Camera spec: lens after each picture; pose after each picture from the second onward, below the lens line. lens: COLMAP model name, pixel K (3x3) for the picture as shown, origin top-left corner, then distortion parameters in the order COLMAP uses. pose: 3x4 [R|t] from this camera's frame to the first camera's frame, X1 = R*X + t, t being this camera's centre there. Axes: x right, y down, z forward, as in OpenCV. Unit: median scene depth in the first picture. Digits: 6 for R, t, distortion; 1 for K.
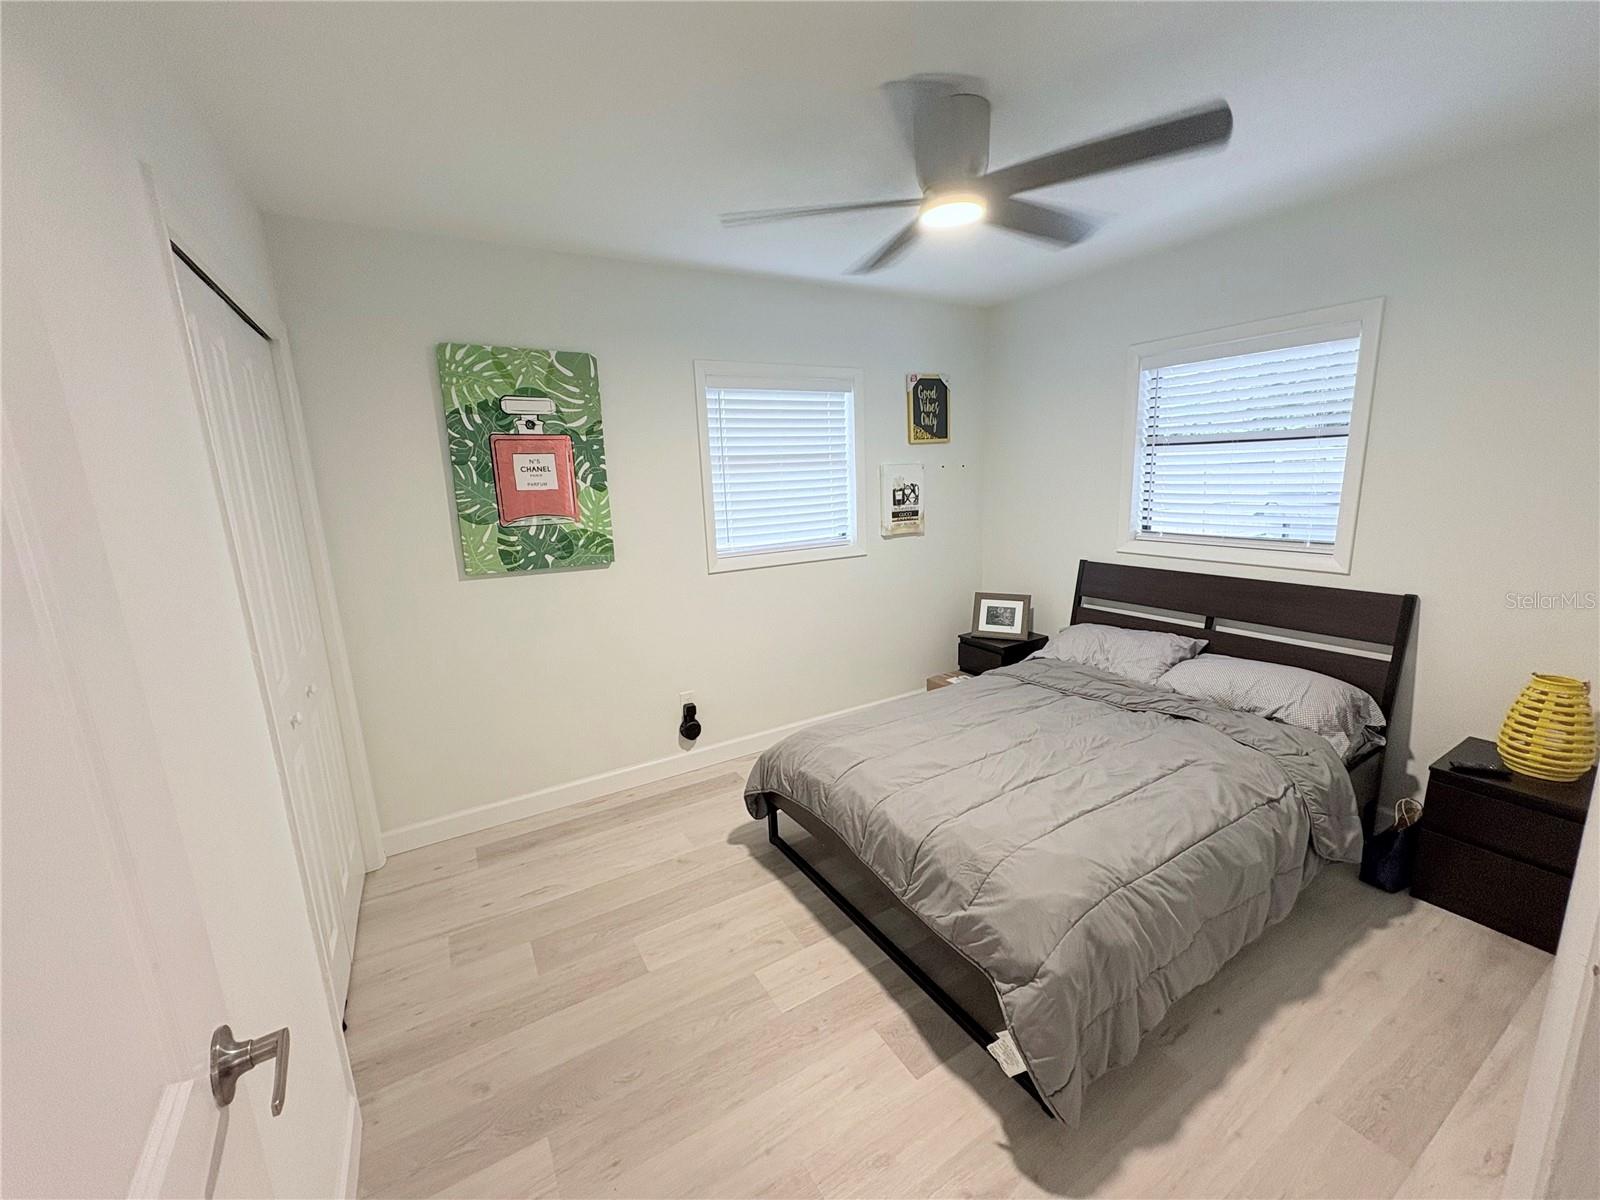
lens RADIAL K [[639.0, 0, 805.8], [0, 639.0, 604.3], [0, 0, 1]] dist [0.001051, 0.000153]
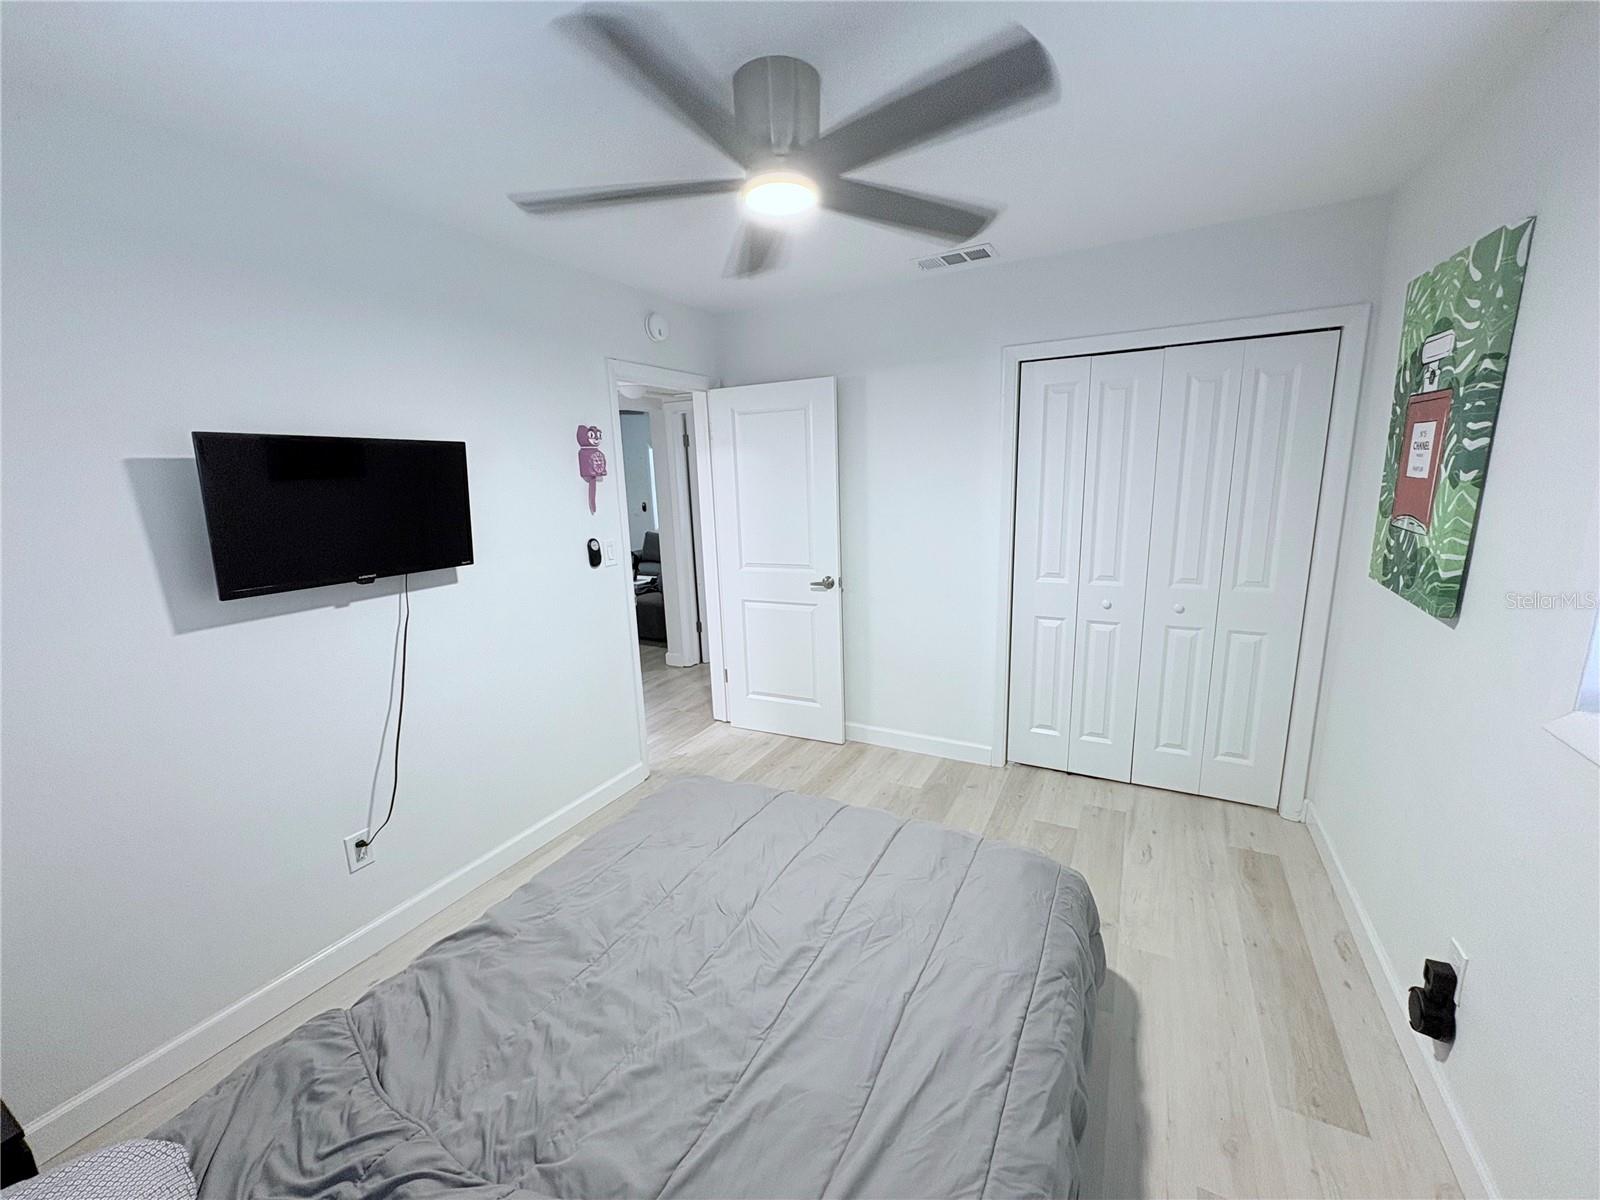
lens RADIAL K [[639.0, 0, 801.5], [0, 639.0, 602.5], [0, 0, 1]] dist [0.001051, 0.000153]
pose [[-0.862002, 0.165203, -0.479230, 0.459463], [-0.037504, 0.922027, 0.385305, -0.287183], [0.505516, 0.350107, -0.788593, 1.230216]]
